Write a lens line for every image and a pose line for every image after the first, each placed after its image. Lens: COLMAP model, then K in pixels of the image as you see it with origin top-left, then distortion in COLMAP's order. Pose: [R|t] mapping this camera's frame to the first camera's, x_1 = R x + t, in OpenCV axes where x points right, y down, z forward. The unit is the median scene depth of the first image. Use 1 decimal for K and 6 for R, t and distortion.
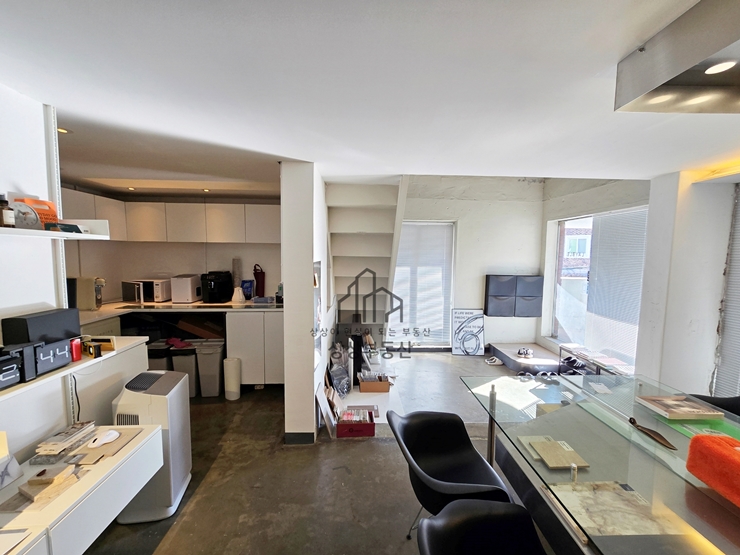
lens RADIAL K [[311.4, 0, 368.9], [0, 311.4, 279.8], [0, 0, 1]] dist [-0.002880, 0.005329]
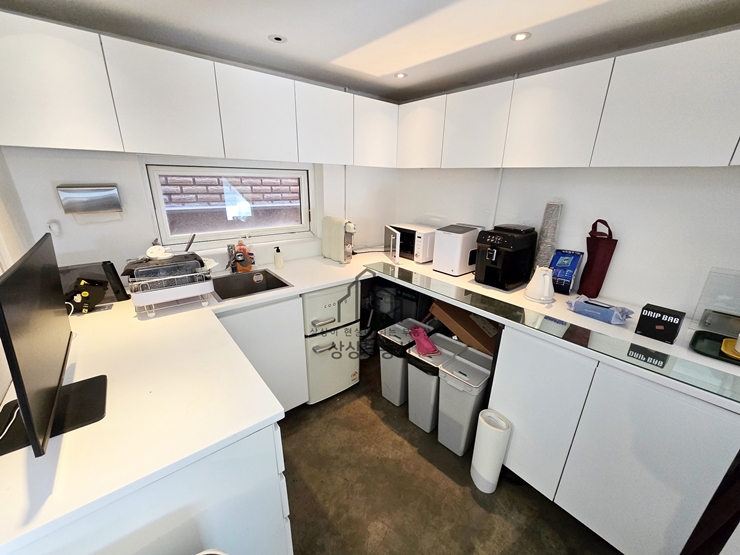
lens RADIAL K [[295.8, 0, 376.4], [0, 295.8, 280.0], [0, 0, 1]] dist [-0.000169, 0.000098]
pose [[0.608776, 0.264416, -0.747981, -0.240116], [-0.090355, 0.959797, 0.265755, -0.055427], [0.788180, -0.094201, 0.608193, 0.536011]]
